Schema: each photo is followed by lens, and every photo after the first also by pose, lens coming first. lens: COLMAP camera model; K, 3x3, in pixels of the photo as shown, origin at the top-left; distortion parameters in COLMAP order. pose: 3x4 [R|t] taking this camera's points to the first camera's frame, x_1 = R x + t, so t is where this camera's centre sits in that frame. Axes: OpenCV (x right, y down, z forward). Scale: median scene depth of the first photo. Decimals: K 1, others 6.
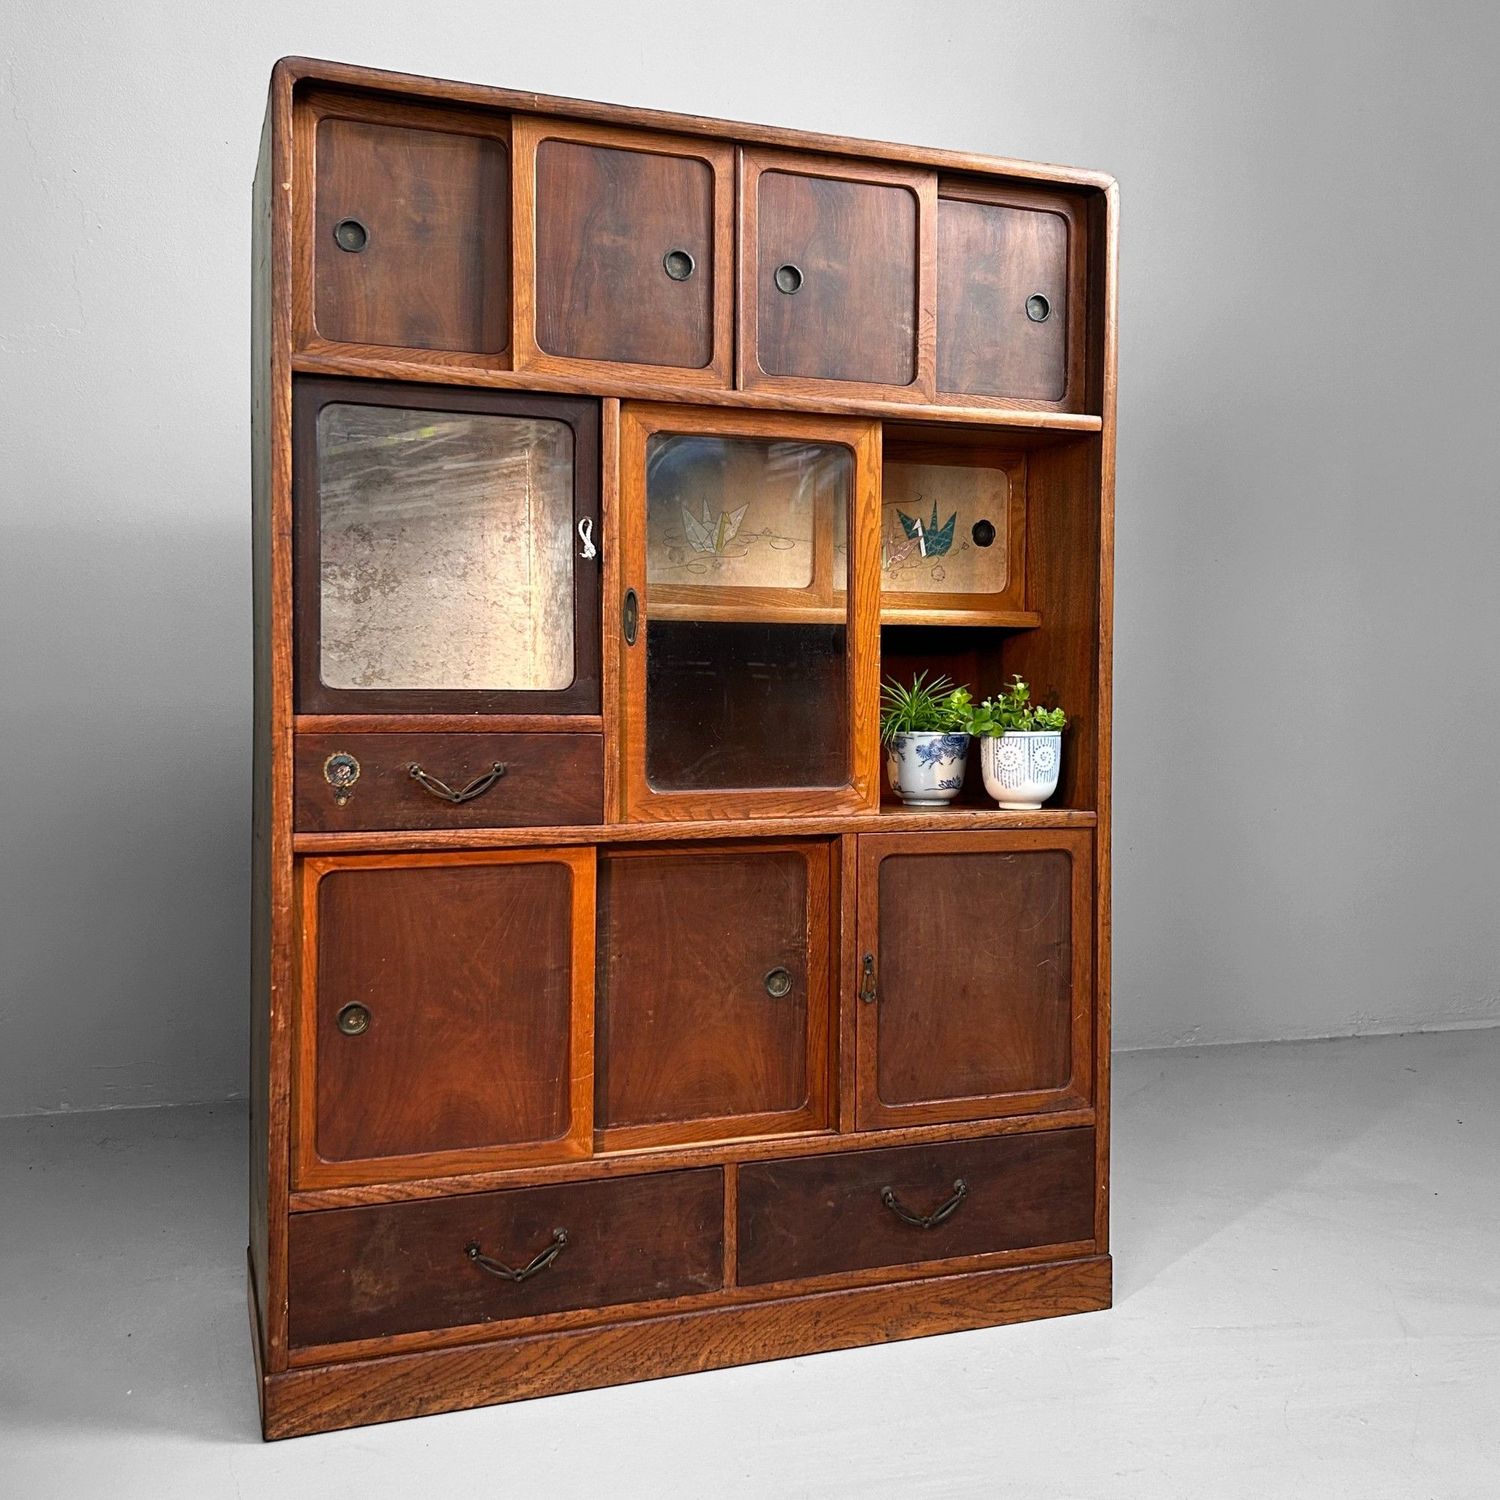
lens RADIAL K [[1524.0, 0, 753.2], [0, 1524.0, 725.9], [0, 0, 1]] dist [0.026702, 0.000000]
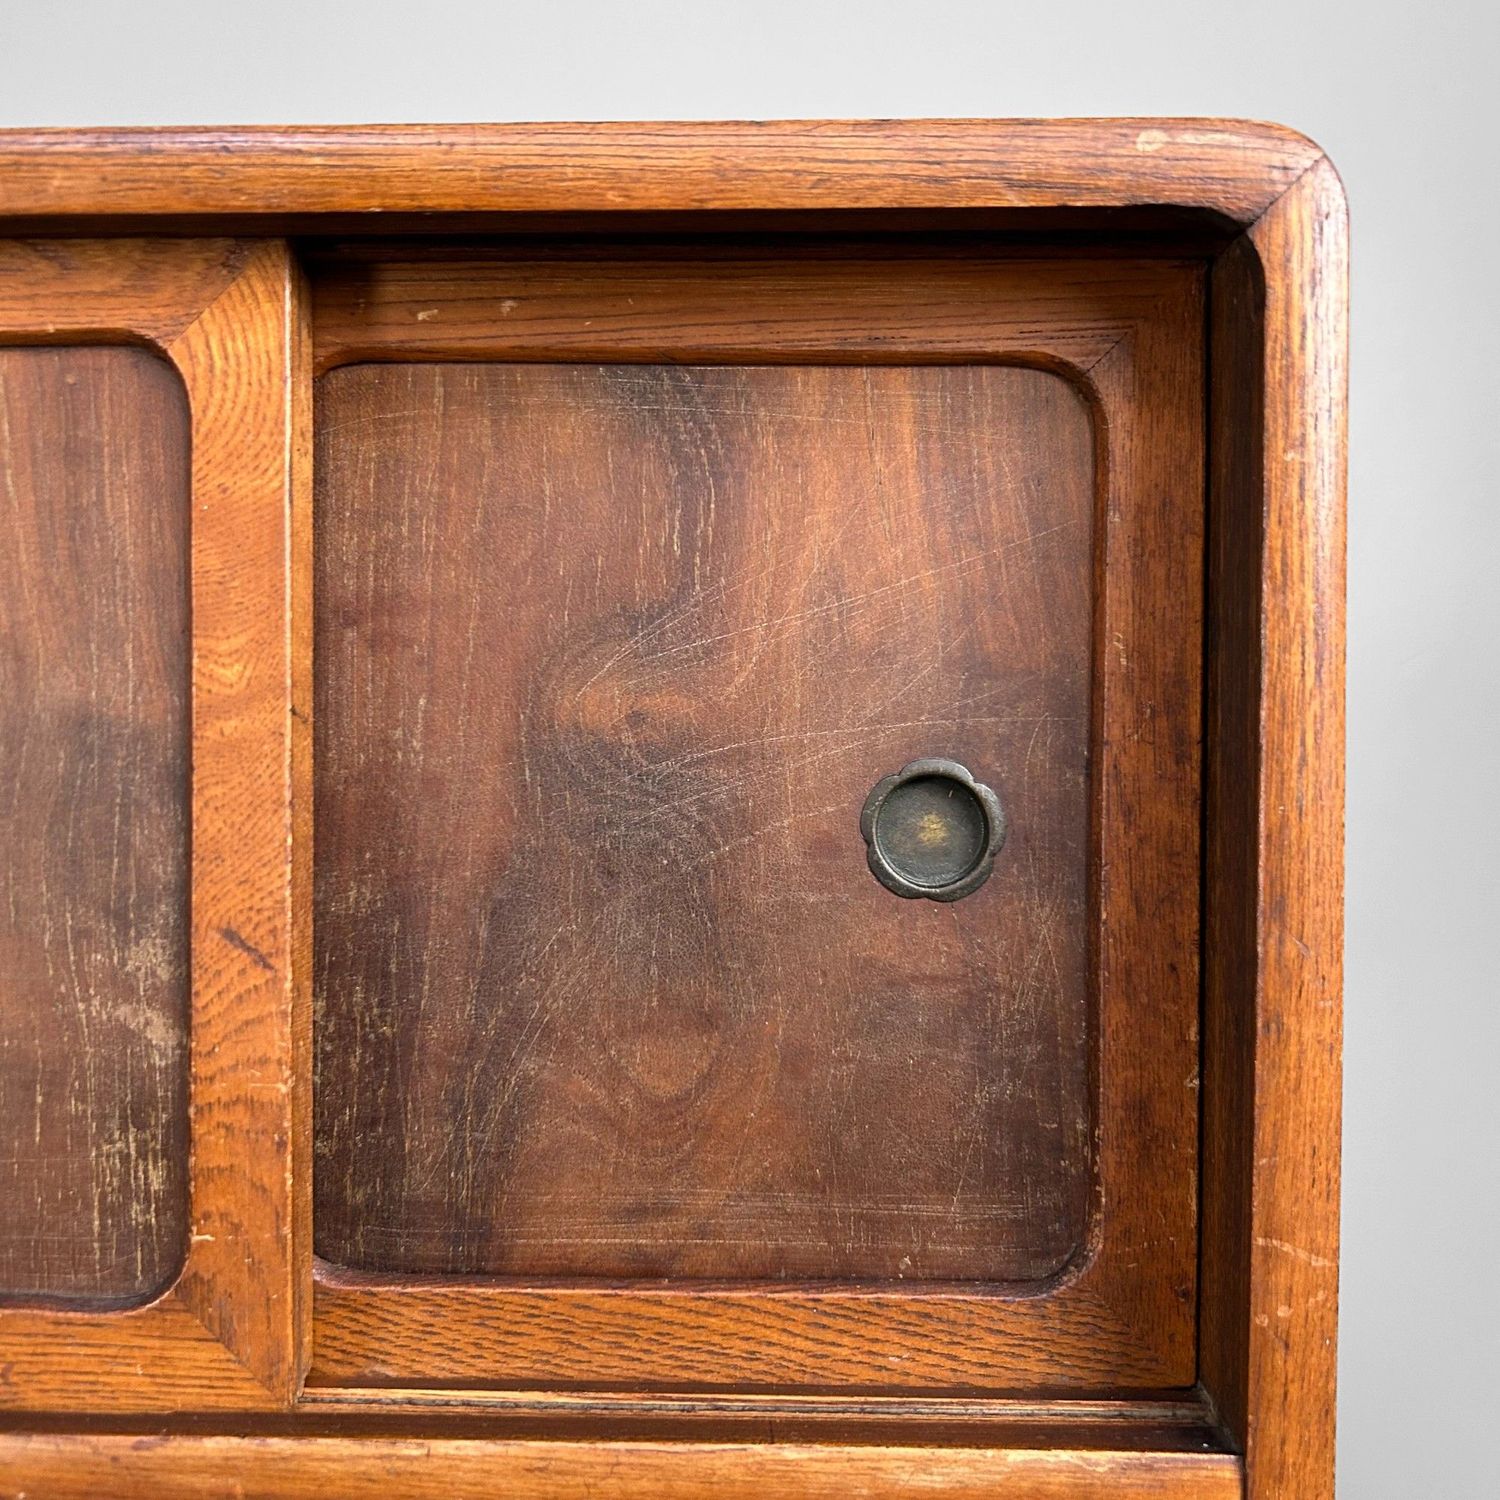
lens RADIAL K [[1524.0, 0, 737.9], [0, 1524.0, 747.4], [0, 0, 1]] dist [0.026702, 0.000000]
pose [[0.923990, 0.004547, -0.382389, 0.262445], [-0.011484, 0.999808, -0.015861, -0.307343], [0.382243, 0.019047, 0.923865, 0.877353]]
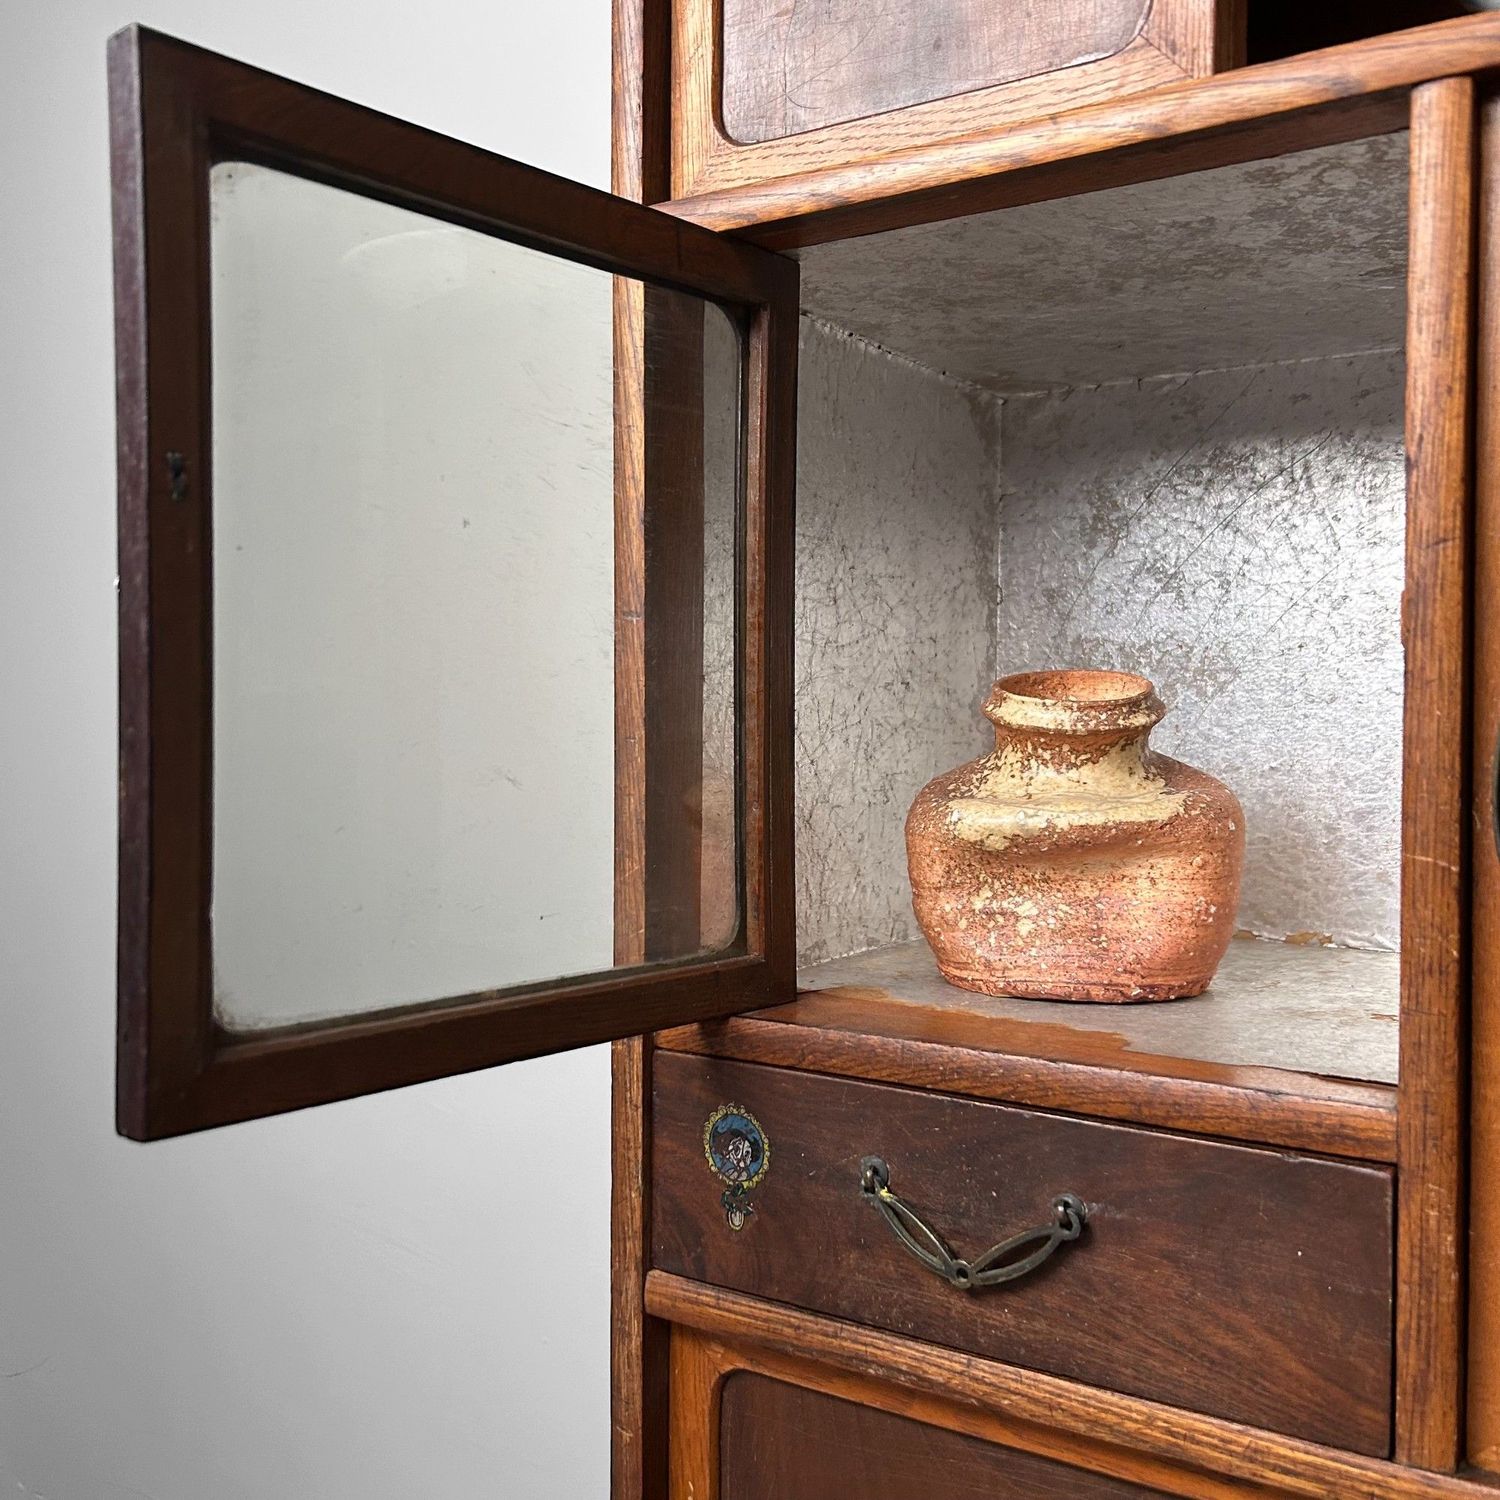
lens RADIAL K [[1524.0, 0, 786.4], [0, 1524.0, 751.0], [0, 0, 1]] dist [0.026702, 0.000000]
pose [[0.589652, 0.013033, -0.807552, 0.078276], [-0.018263, 0.999829, 0.002801, -0.076915], [0.807451, 0.013097, 0.589789, 0.685338]]
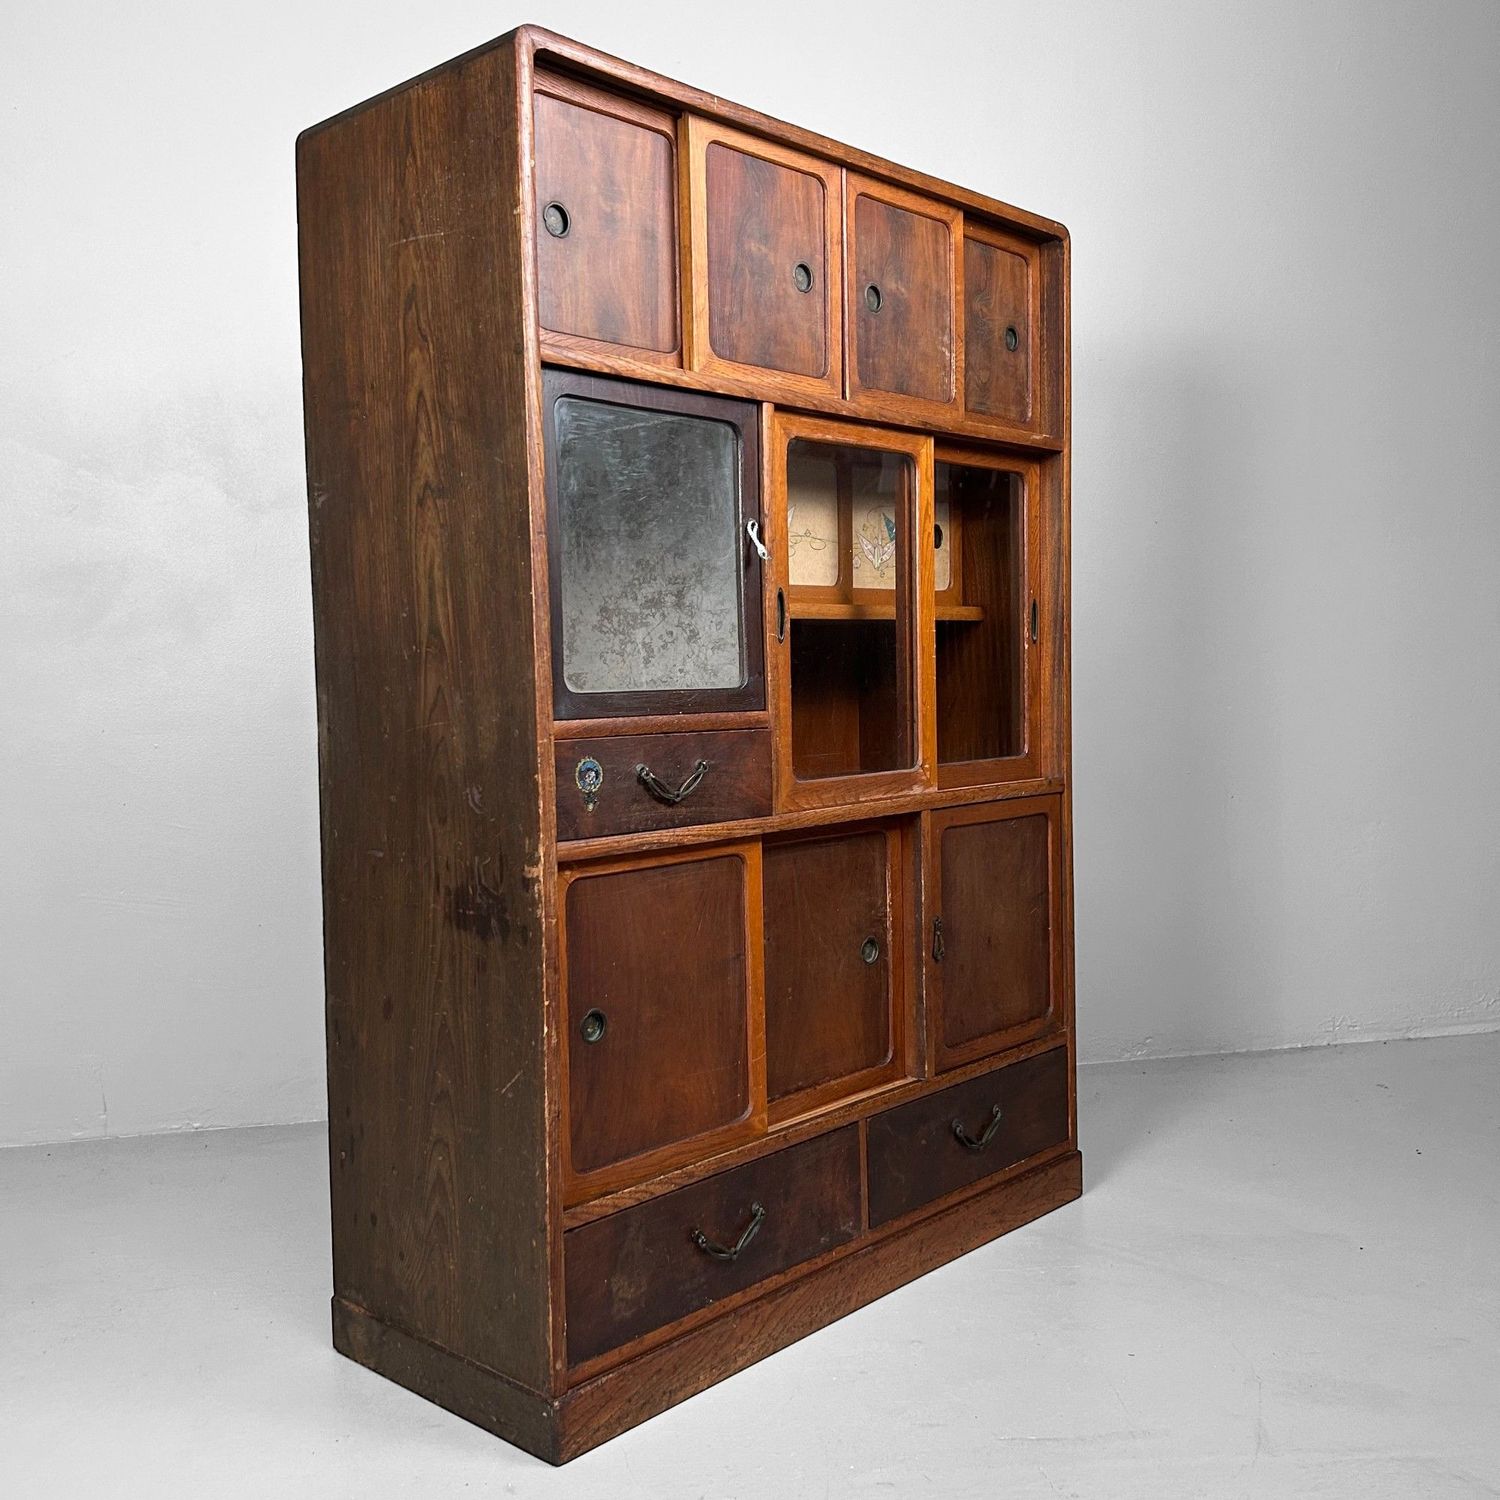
lens RADIAL K [[1493.8, 0, 744.8], [0, 1493.8, 754.0], [0, 0, 1]] dist [0.032937, 0.000000]
pose [[0.895572, -0.048744, 0.442239, -0.546320], [0.034774, 0.998608, 0.039649, -0.017488], [-0.443556, -0.020130, 0.896020, 0.089561]]
